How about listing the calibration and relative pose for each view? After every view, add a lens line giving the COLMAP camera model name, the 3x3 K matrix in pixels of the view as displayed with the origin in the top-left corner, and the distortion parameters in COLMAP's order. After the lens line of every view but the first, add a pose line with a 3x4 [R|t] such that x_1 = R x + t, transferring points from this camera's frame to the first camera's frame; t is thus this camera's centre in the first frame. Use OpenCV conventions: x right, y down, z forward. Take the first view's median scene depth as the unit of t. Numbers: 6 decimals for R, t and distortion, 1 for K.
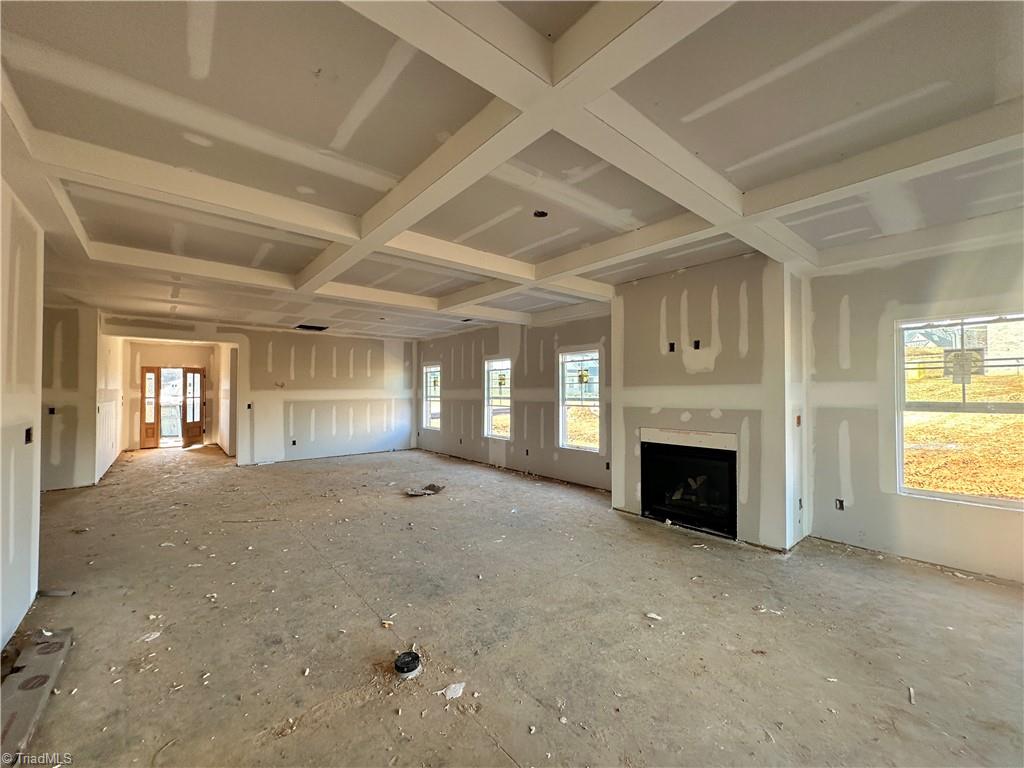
lens RADIAL K [[407.6, 0, 510.6], [0, 407.6, 387.2], [0, 0, 1]] dist [-0.003078, 0.001463]
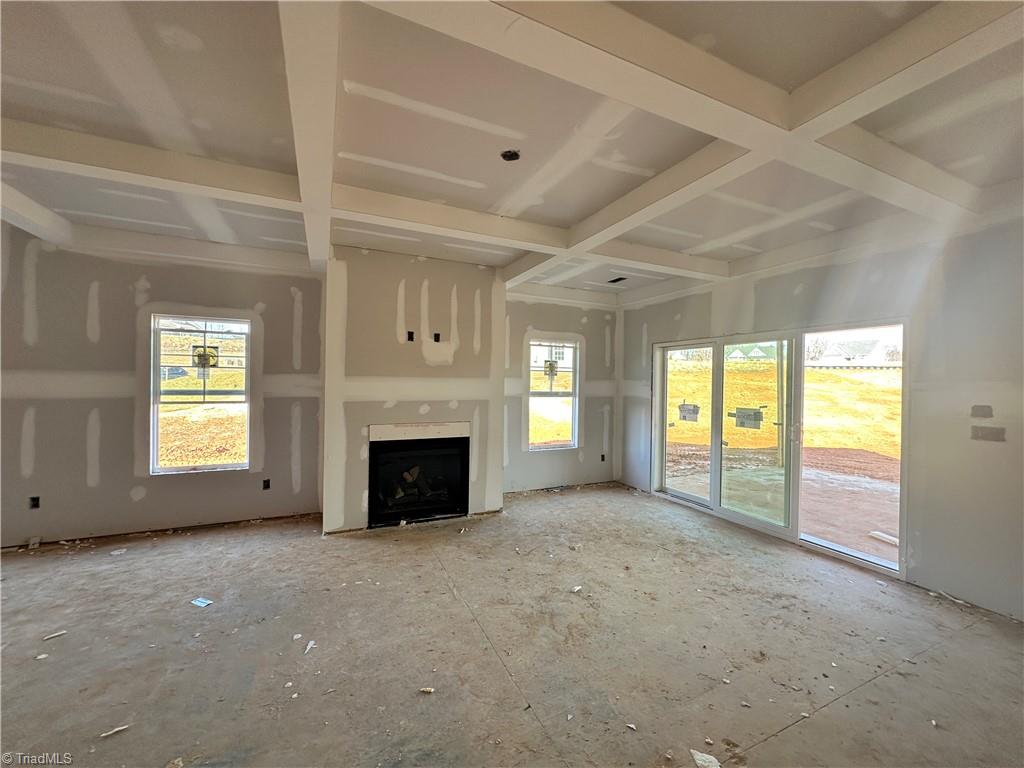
lens RADIAL K [[407.6, 0, 510.8], [0, 407.6, 385.7], [0, 0, 1]] dist [-0.003078, 0.001463]
pose [[0.264076, -0.000072, 0.964502, -0.467077], [-0.024974, 0.999664, 0.006912, 0.003999], [-0.964178, -0.025913, 0.263986, 0.545982]]
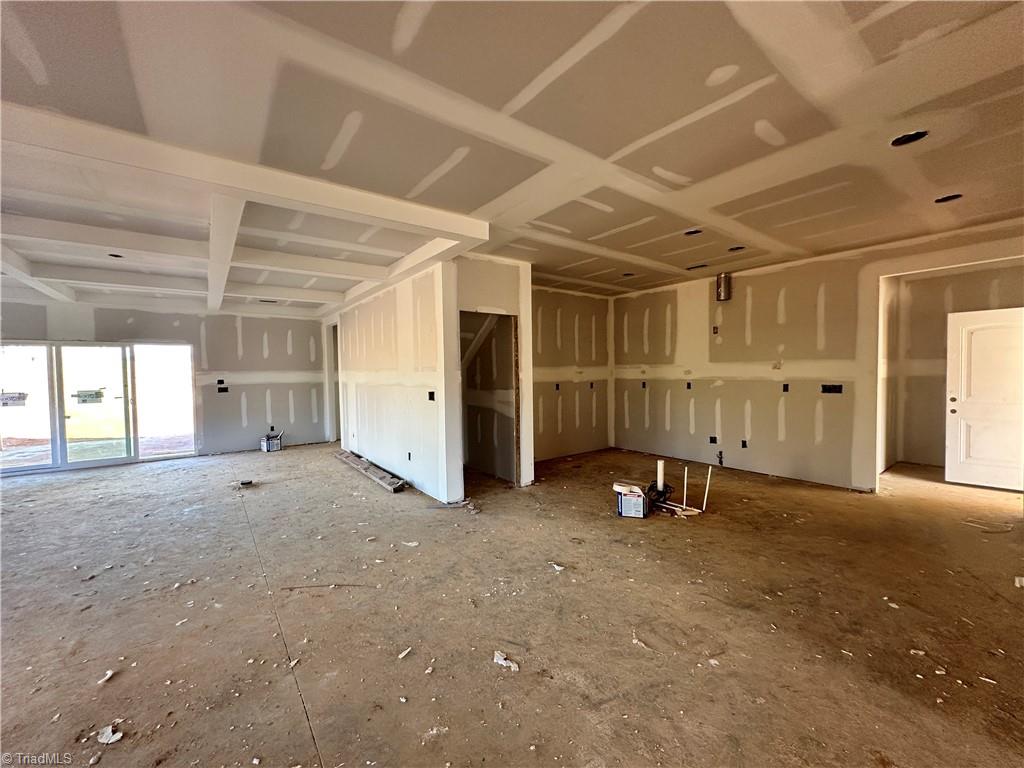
lens RADIAL K [[407.6, 0, 509.2], [0, 407.6, 385.9], [0, 0, 1]] dist [-0.003078, 0.001463]
pose [[-0.998045, 0.012743, 0.061190, -0.996422], [0.014404, 0.999538, 0.026775, 0.018450], [-0.060820, 0.027604, -0.997767, 1.663153]]
